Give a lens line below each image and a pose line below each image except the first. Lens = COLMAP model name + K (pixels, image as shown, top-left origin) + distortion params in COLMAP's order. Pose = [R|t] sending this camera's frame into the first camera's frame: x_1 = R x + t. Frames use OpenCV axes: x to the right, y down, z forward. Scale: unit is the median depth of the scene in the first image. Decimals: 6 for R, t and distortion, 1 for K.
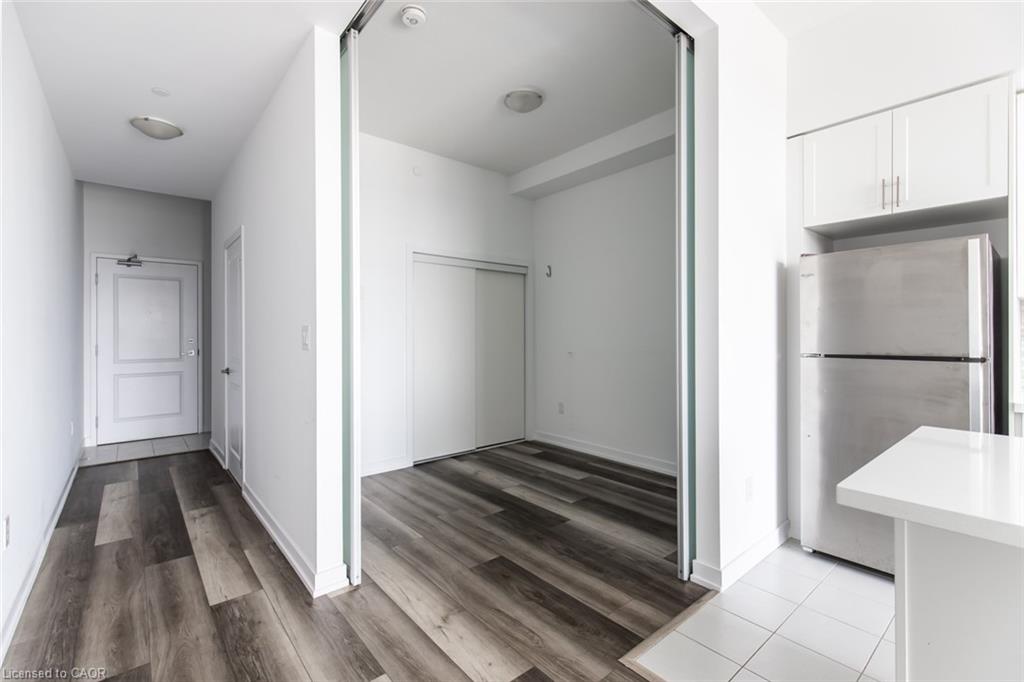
lens RADIAL K [[456.5, 0, 504.5], [0, 456.5, 332.3], [0, 0, 1]] dist [0.015151, -0.004185]
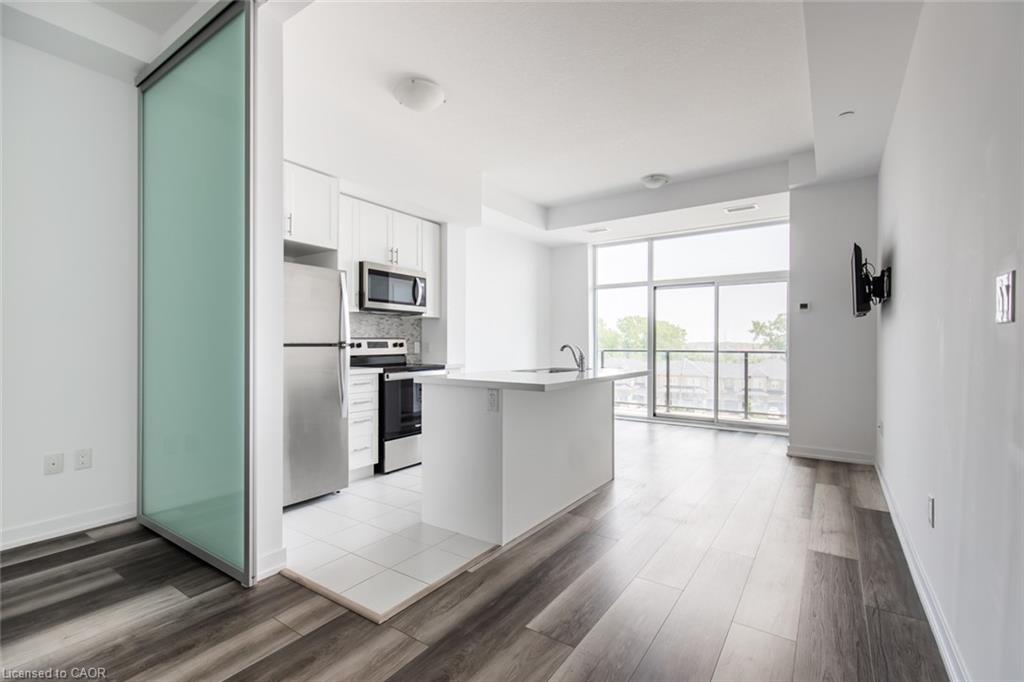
lens RADIAL K [[456.5, 0, 516.0], [0, 456.5, 345.4], [0, 0, 1]] dist [0.015151, -0.004185]
pose [[-0.278926, 0.006383, 0.960291, -0.388234], [-0.005552, 0.999950, -0.008259, 0.036438], [-0.960297, -0.007635, -0.278876, 0.451443]]
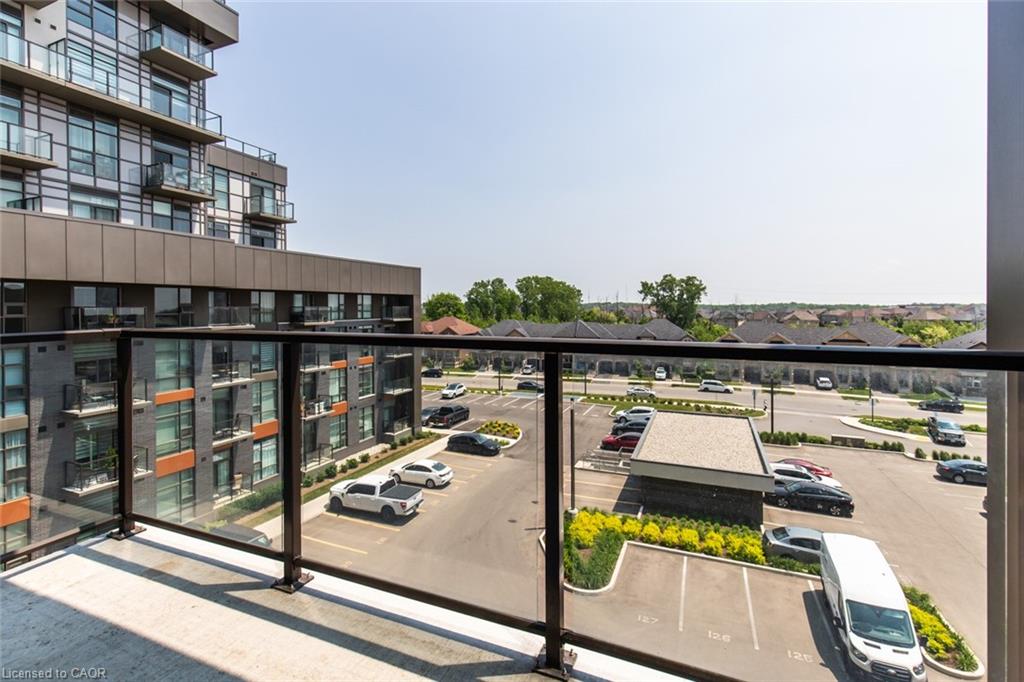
lens RADIAL K [[456.5, 0, 531.2], [0, 456.5, 308.9], [0, 0, 1]] dist [0.015151, -0.004185]
pose [[-0.490880, 0.005397, 0.871210, 0.861986], [0.002710, 0.999985, -0.004668, 0.014180], [-0.871223, 0.000070, -0.490888, -0.948669]]
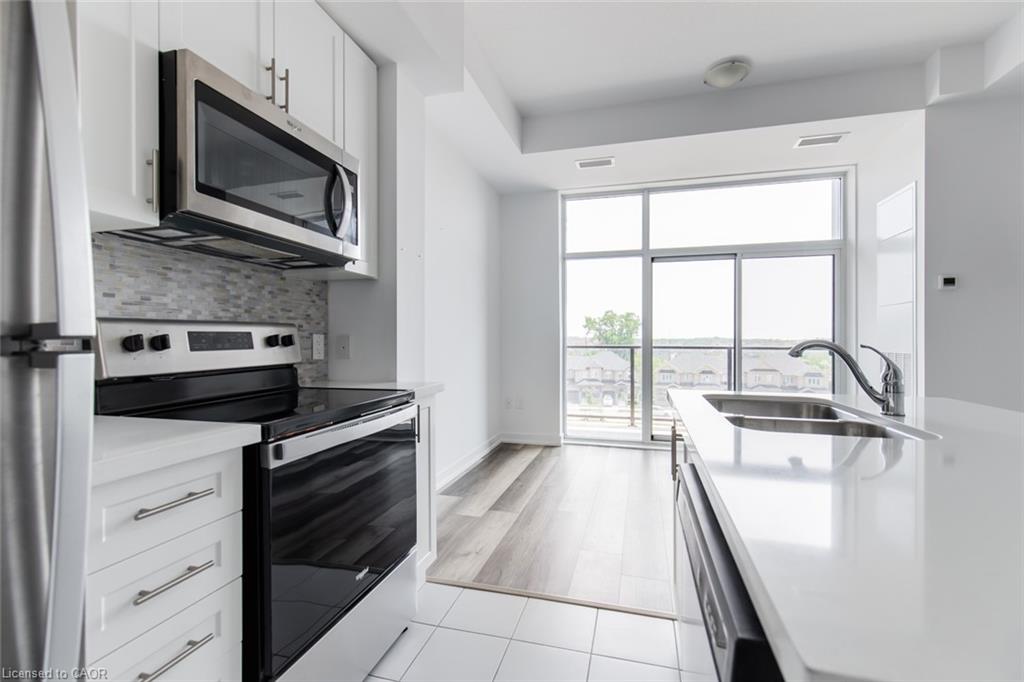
lens RADIAL K [[456.5, 0, 515.0], [0, 456.5, 339.7], [0, 0, 1]] dist [0.015151, -0.004185]
pose [[-0.584836, 0.007465, 0.811117, 0.335447], [-0.000045, 0.999957, -0.009235, 0.029783], [-0.811152, -0.005438, -0.584810, 0.492261]]
